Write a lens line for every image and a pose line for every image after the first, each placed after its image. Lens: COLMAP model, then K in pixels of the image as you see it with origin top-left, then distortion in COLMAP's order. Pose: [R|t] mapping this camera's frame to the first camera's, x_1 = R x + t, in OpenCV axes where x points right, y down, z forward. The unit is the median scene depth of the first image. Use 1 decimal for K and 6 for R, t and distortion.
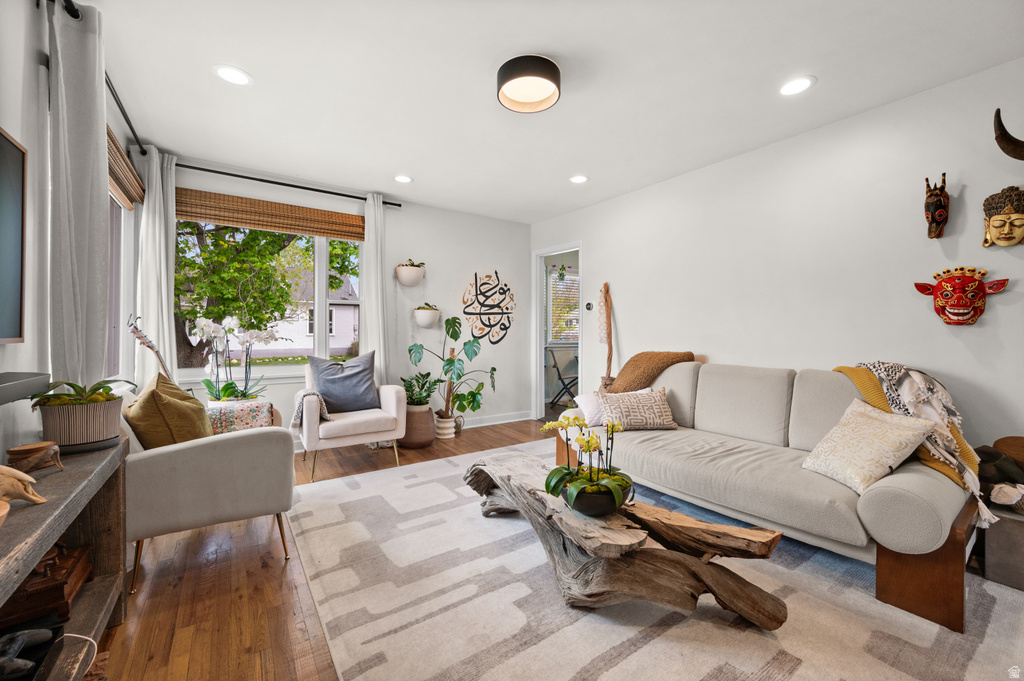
lens RADIAL K [[409.6, 0, 515.4], [0, 409.6, 335.6], [0, 0, 1]] dist [-0.001949, -0.000386]
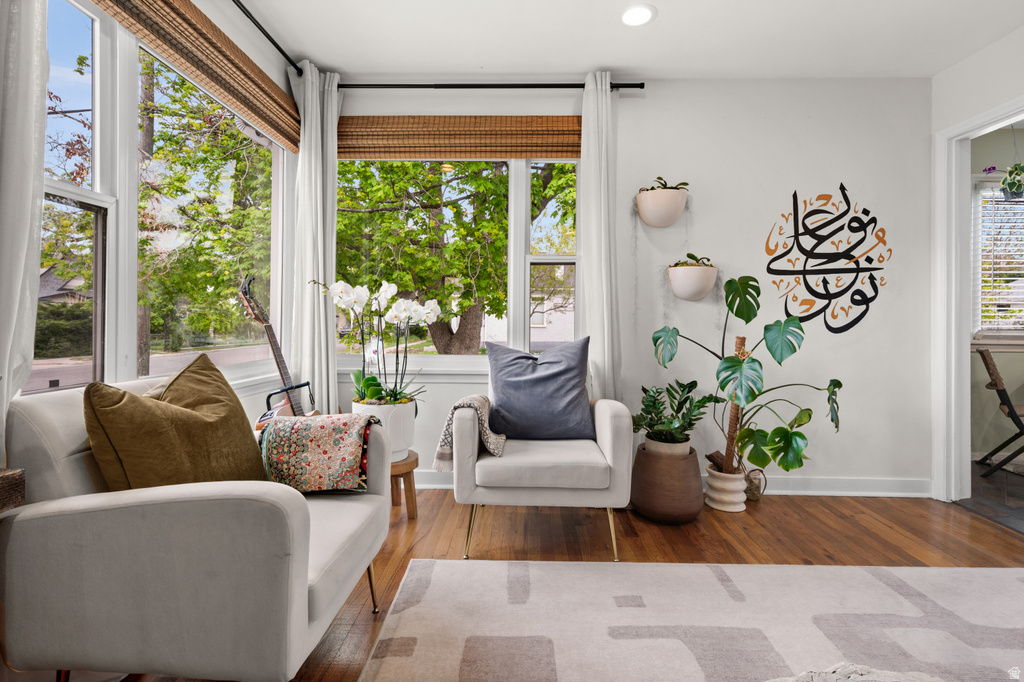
lens RADIAL K [[457.2, 0, 531.4], [0, 457.2, 325.8], [0, 0, 1]] dist [-0.003571, 0.001031]
pose [[0.807098, 0.002619, -0.590412, -0.028478], [-0.009993, 0.999908, -0.009225, 0.024934], [0.590333, 0.013345, 0.807050, 0.394858]]
